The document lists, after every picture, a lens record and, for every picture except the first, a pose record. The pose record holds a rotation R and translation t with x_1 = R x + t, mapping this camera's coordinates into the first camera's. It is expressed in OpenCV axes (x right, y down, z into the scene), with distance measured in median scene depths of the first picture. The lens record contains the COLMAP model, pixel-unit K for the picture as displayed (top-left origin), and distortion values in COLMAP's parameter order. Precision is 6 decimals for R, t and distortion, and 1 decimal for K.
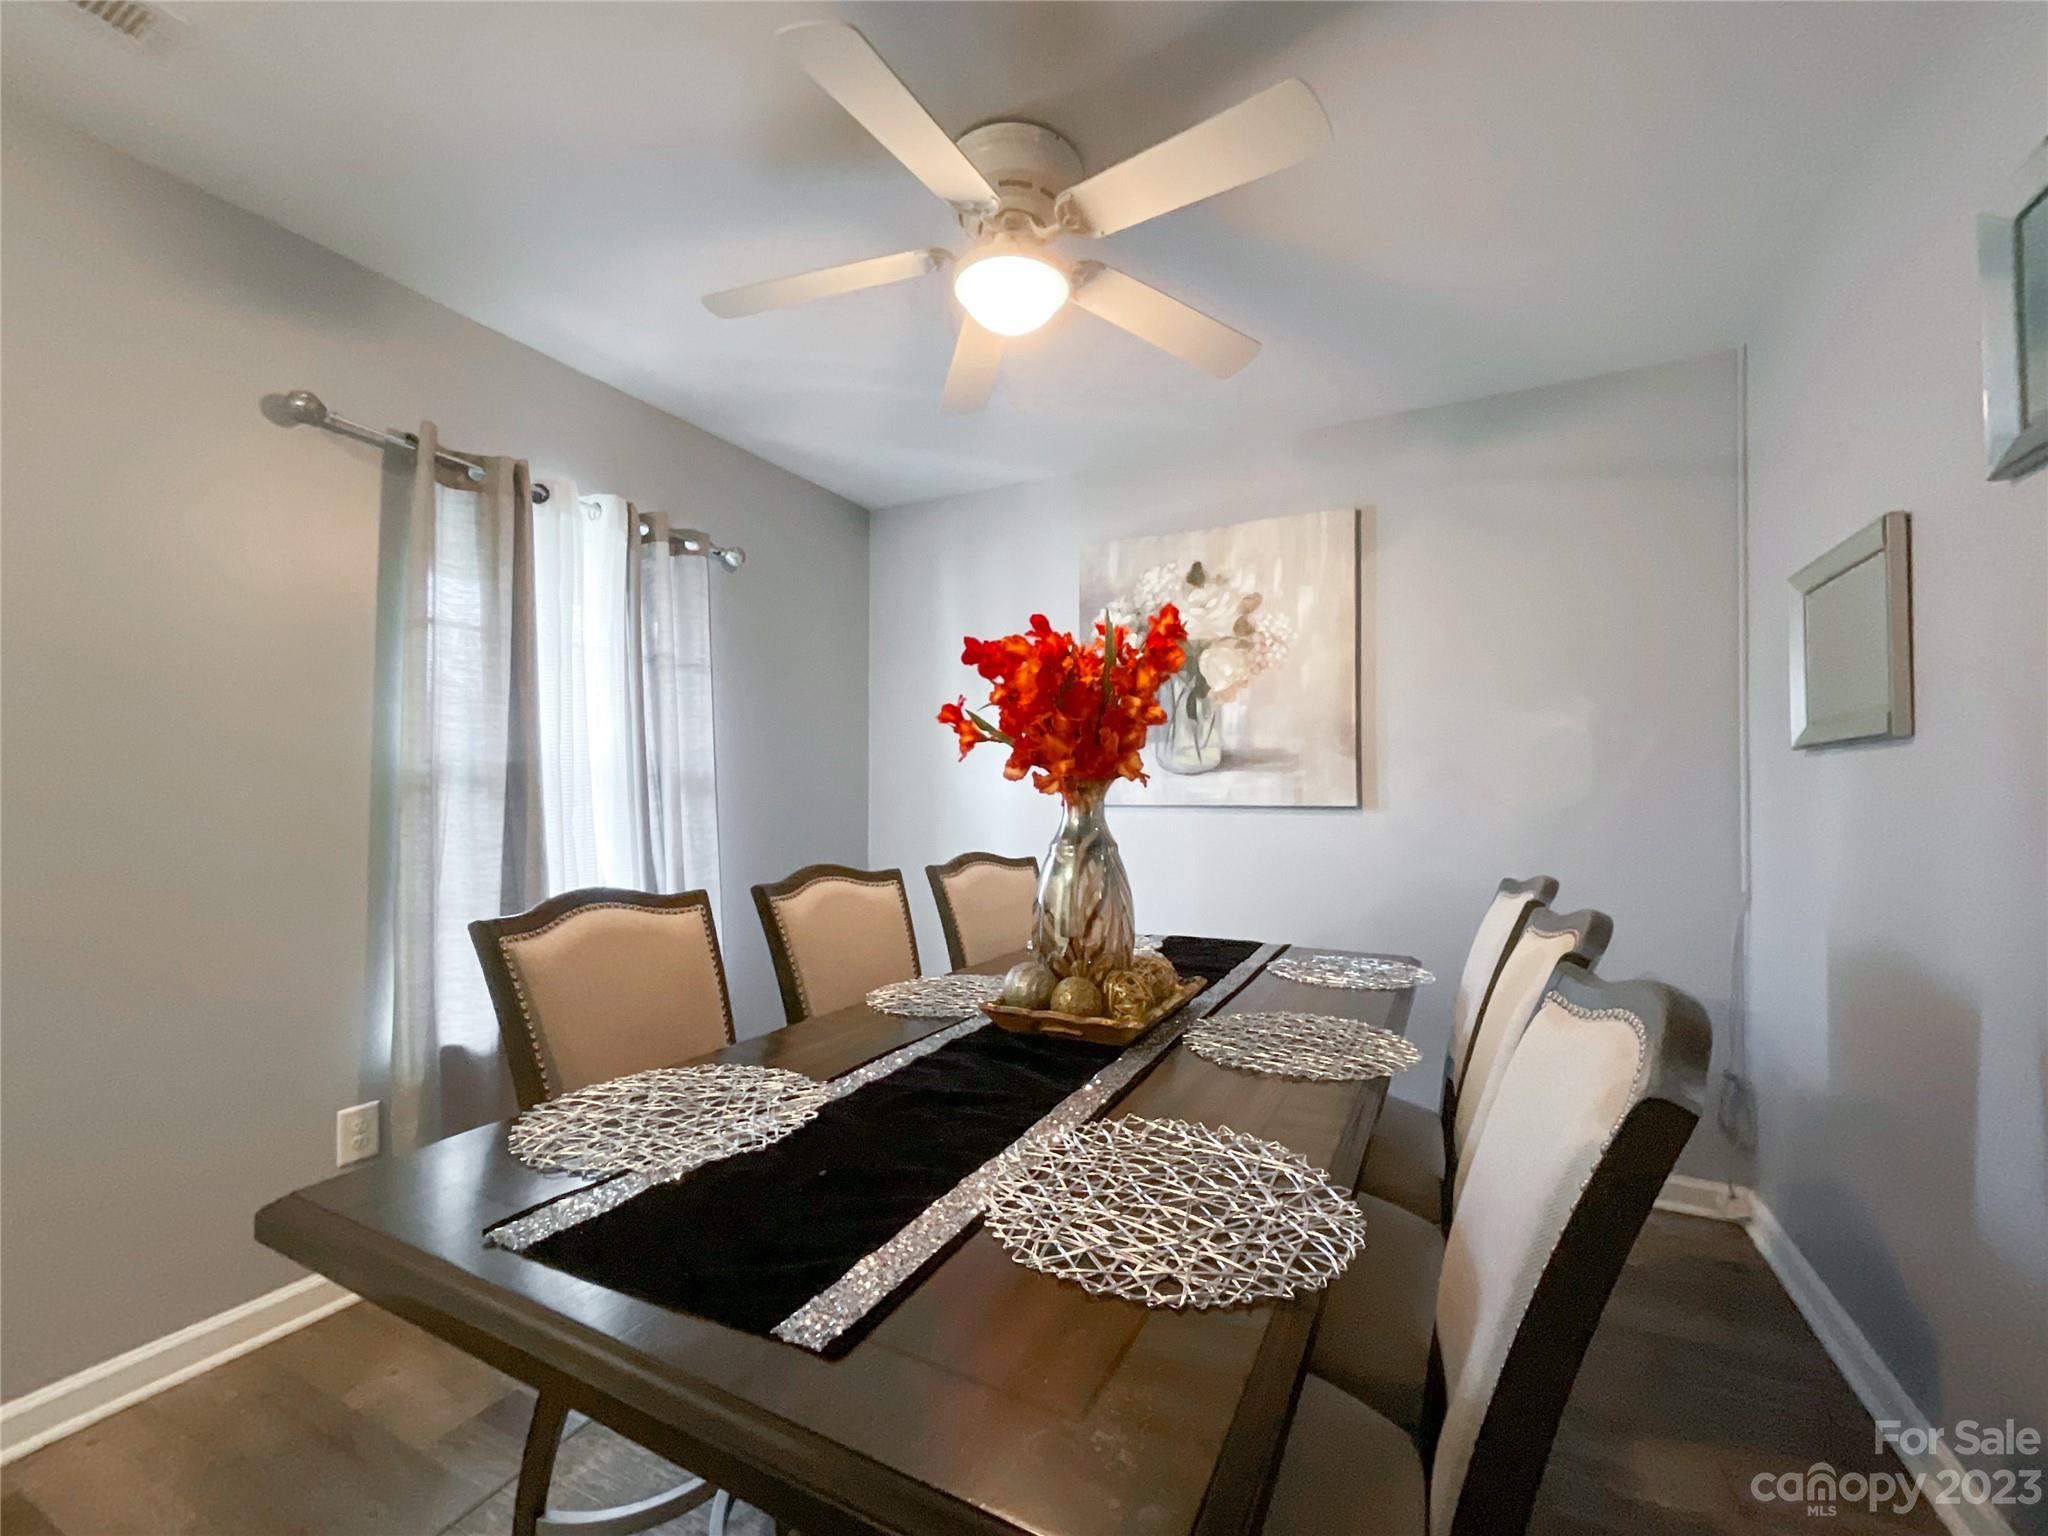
lens RADIAL K [[869.9, 0, 1015.9], [0, 869.9, 779.6], [0, 0, 1]] dist [-0.017996, 0.007530]
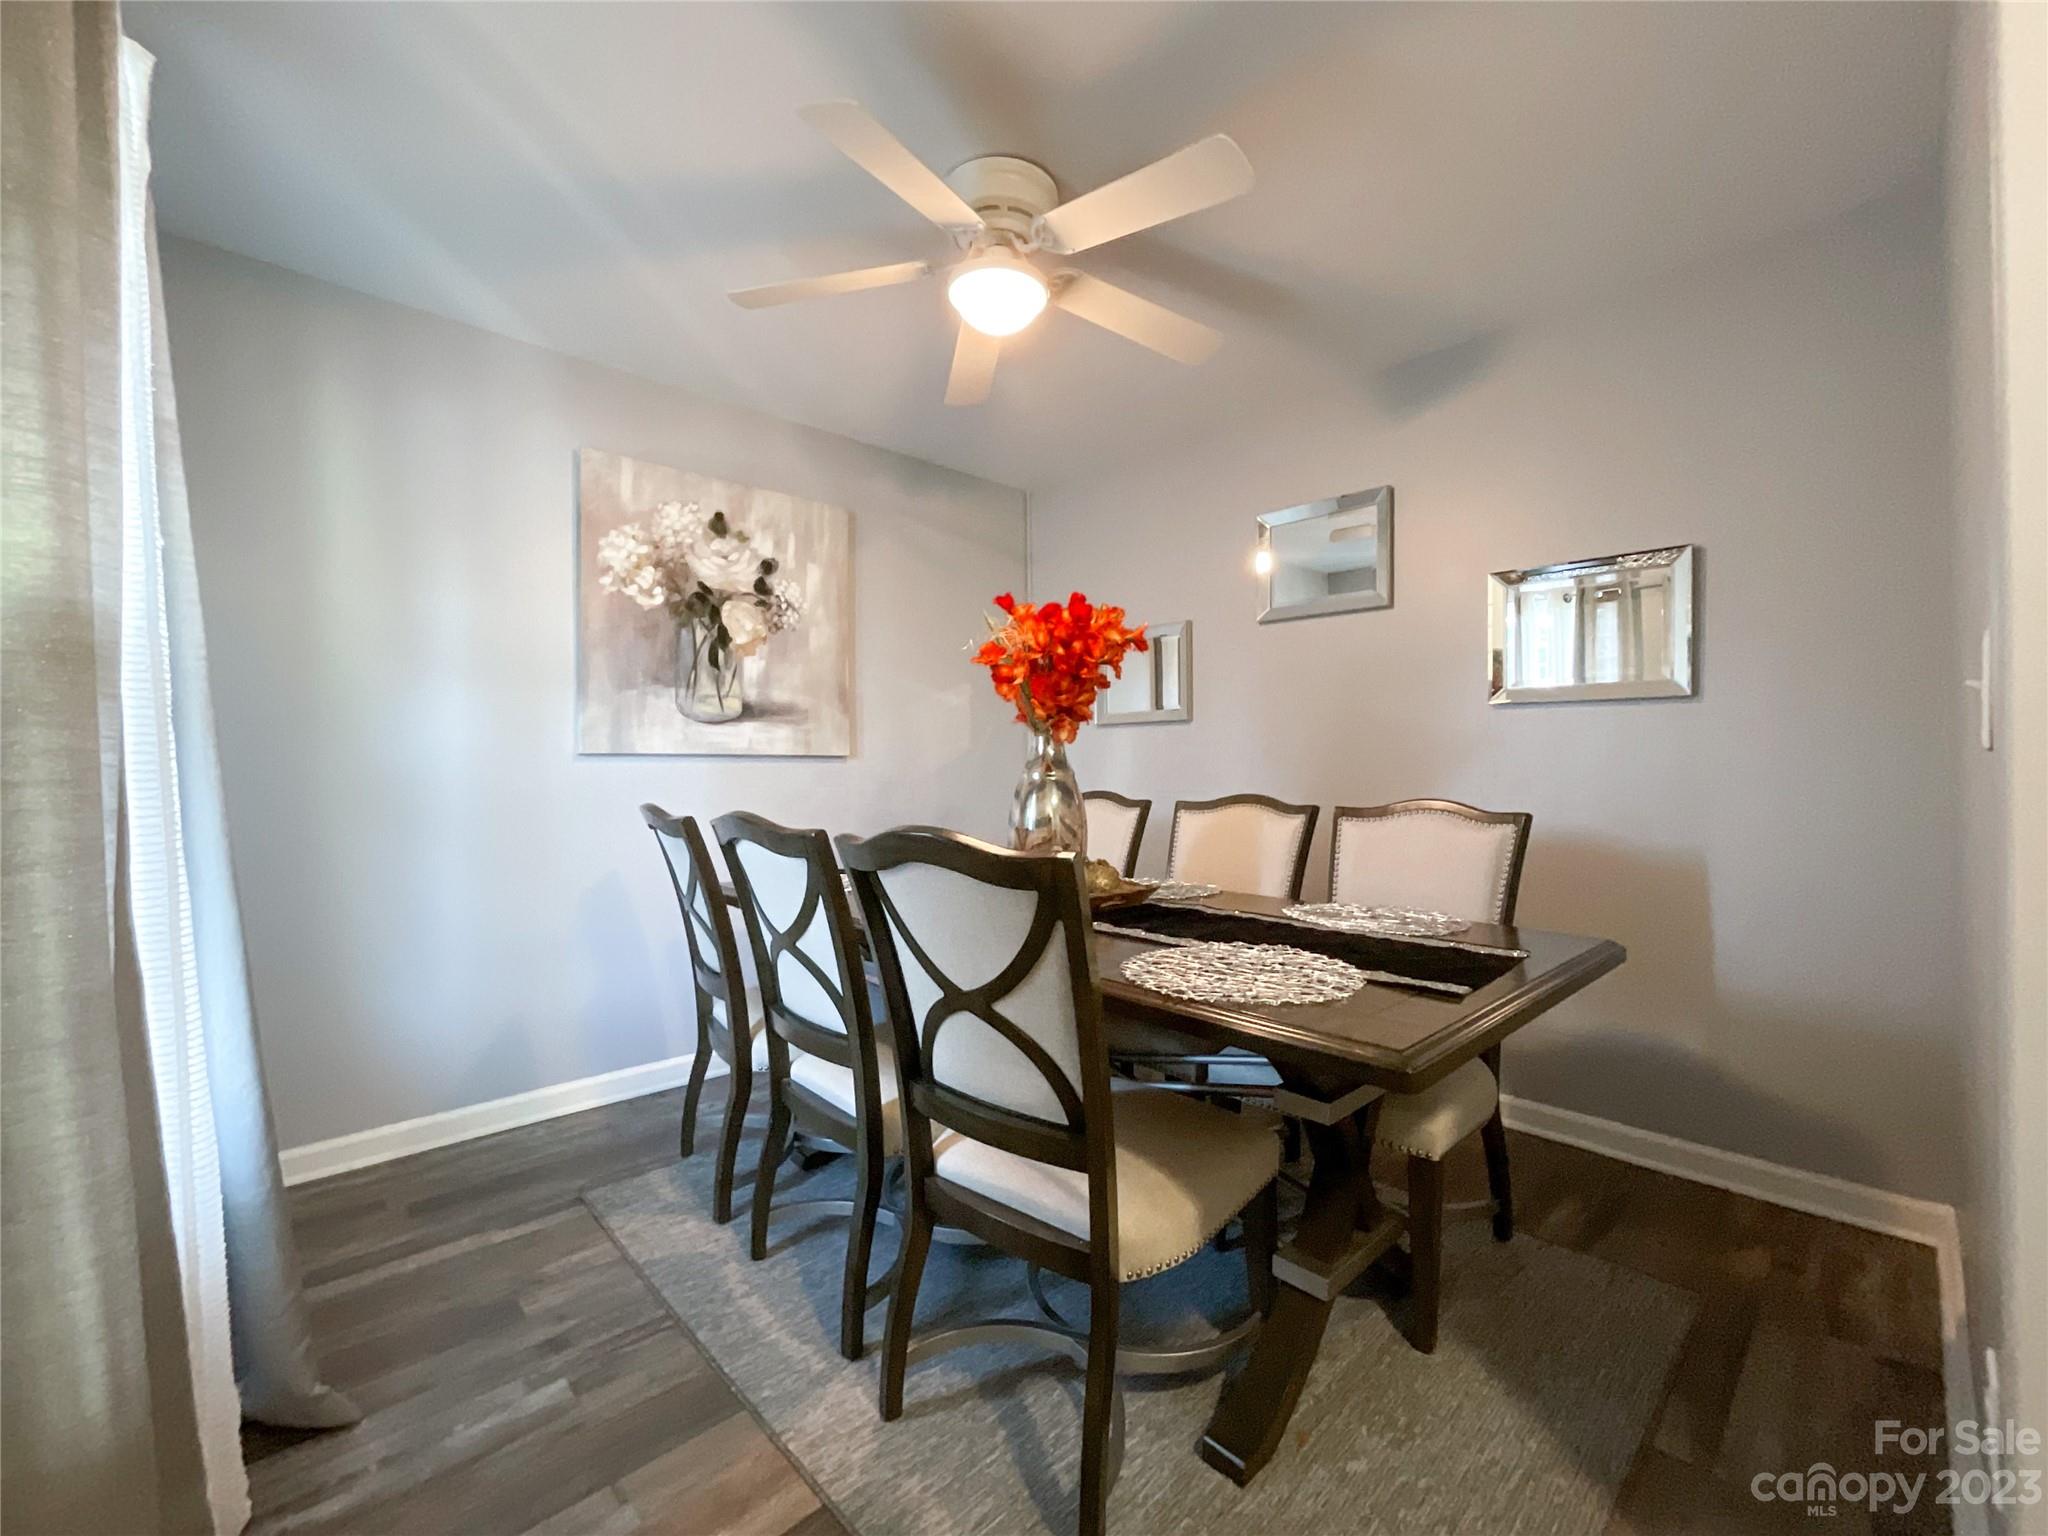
lens RADIAL K [[869.9, 0, 1039.5], [0, 869.9, 751.4], [0, 0, 1]] dist [-0.017996, 0.007530]
pose [[0.316719, 0.017629, 0.948355, -0.628346], [-0.016022, 0.999784, -0.013234, 0.033873], [-0.948384, -0.011003, 0.316933, 0.334591]]
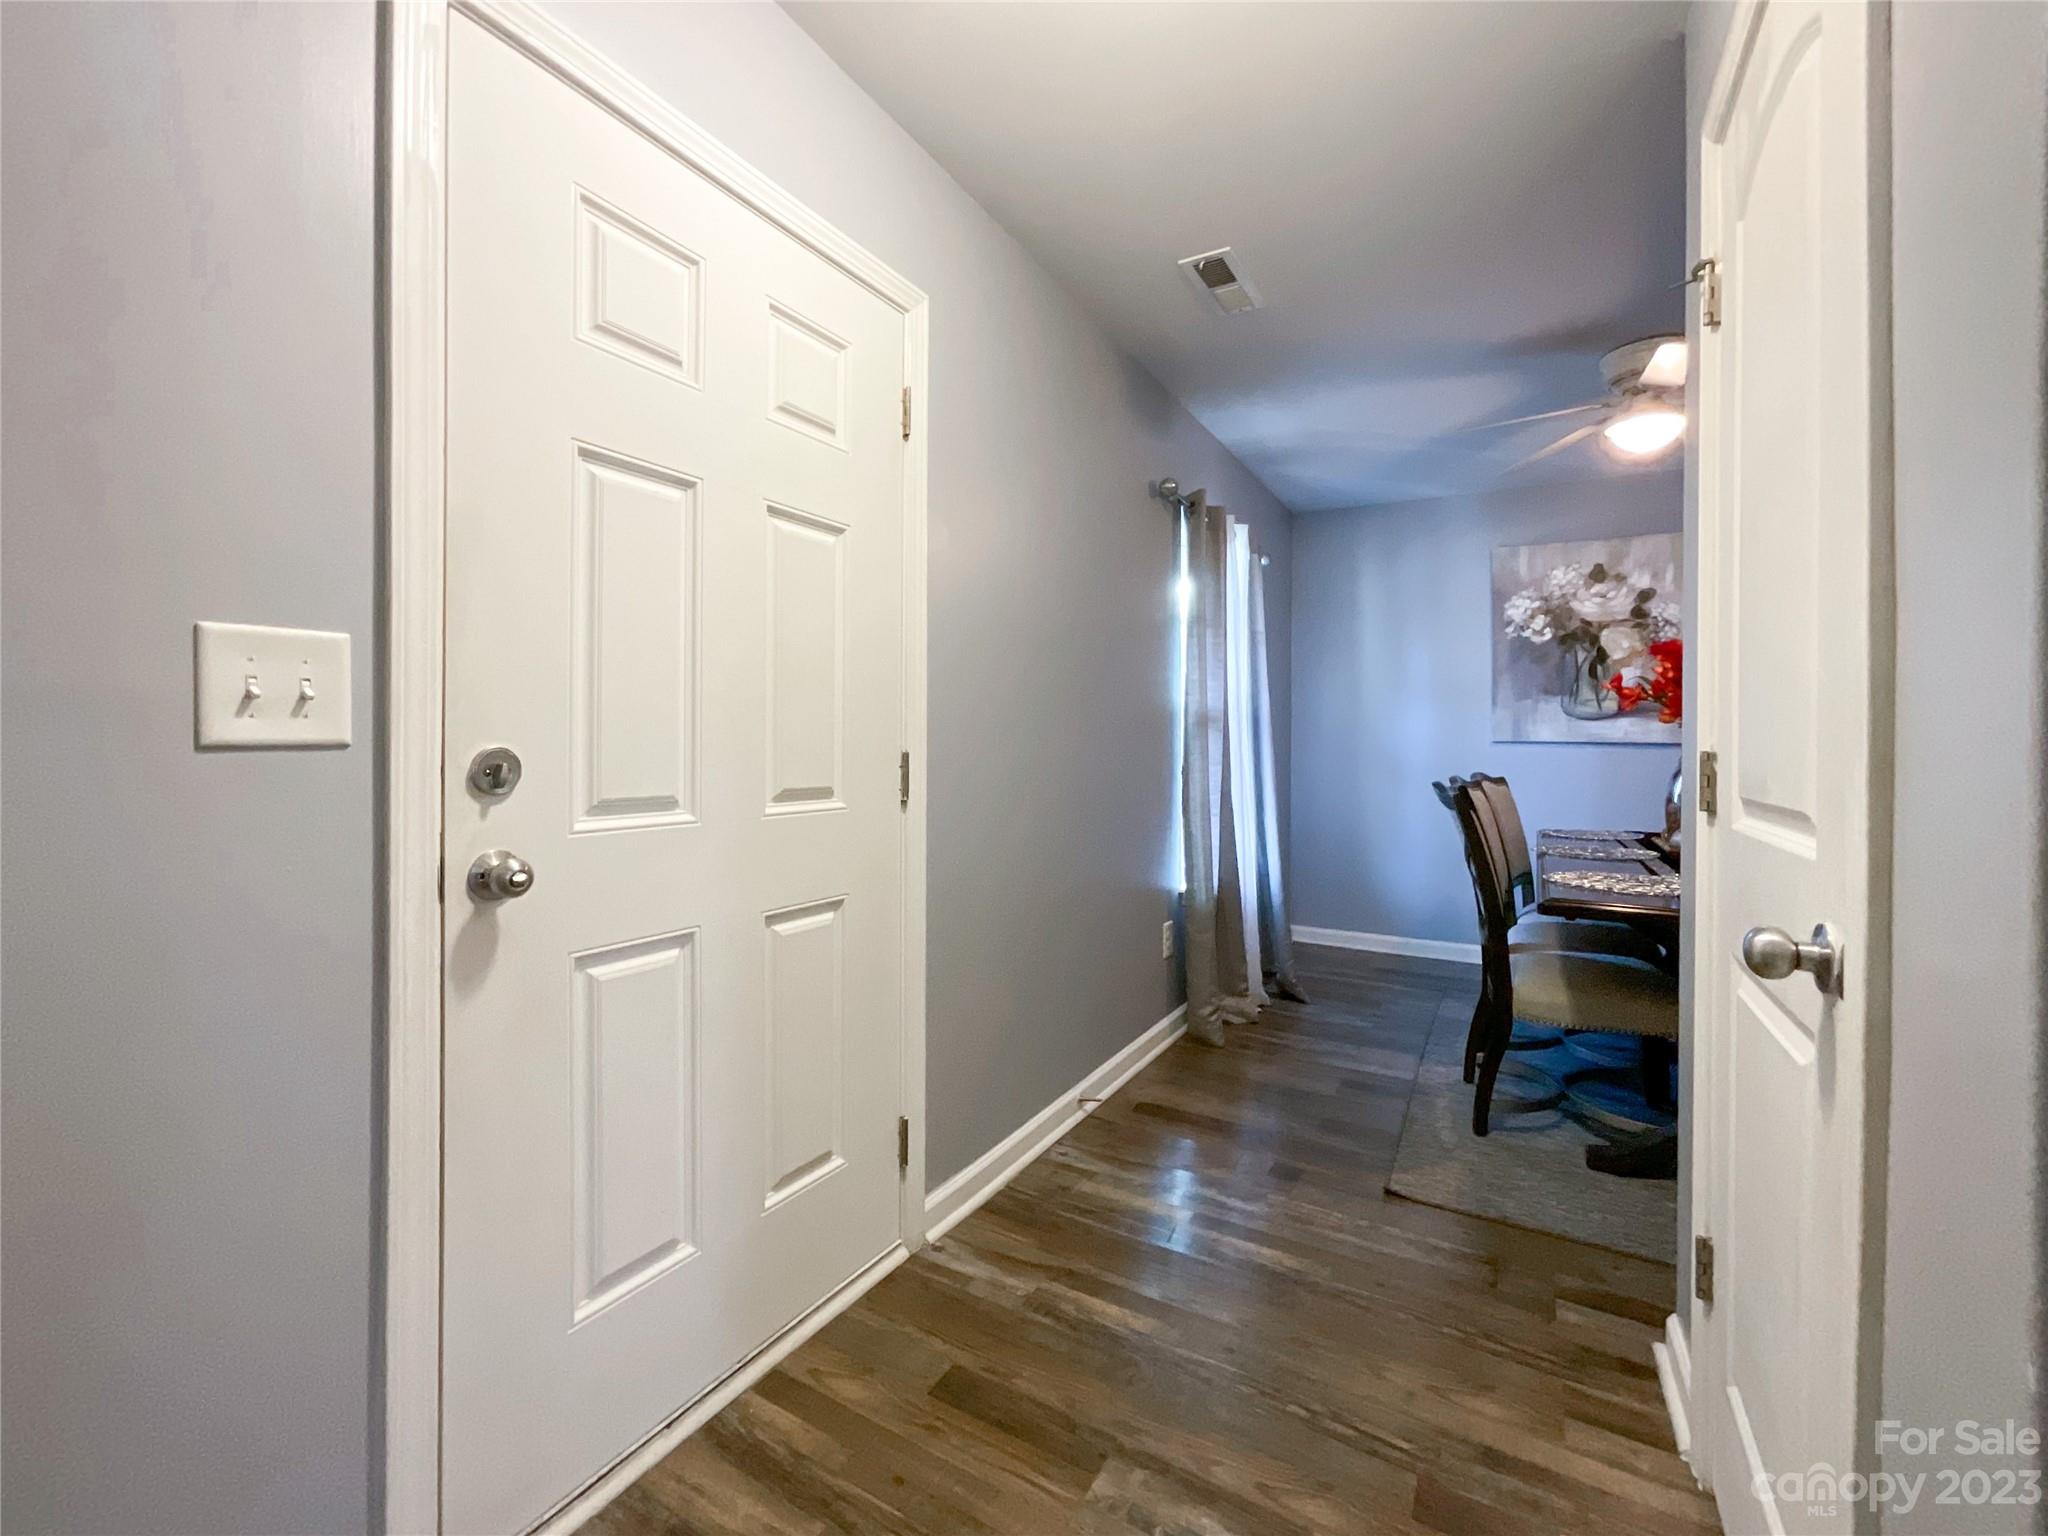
lens RADIAL K [[869.9, 0, 1020.0], [0, 869.9, 734.9], [0, 0, 1]] dist [-0.017996, 0.007530]
pose [[0.999341, 0.011923, -0.034279, -0.660139], [-0.011419, 0.999824, 0.014858, 0.008599], [0.034450, -0.014457, 0.999302, -0.397077]]
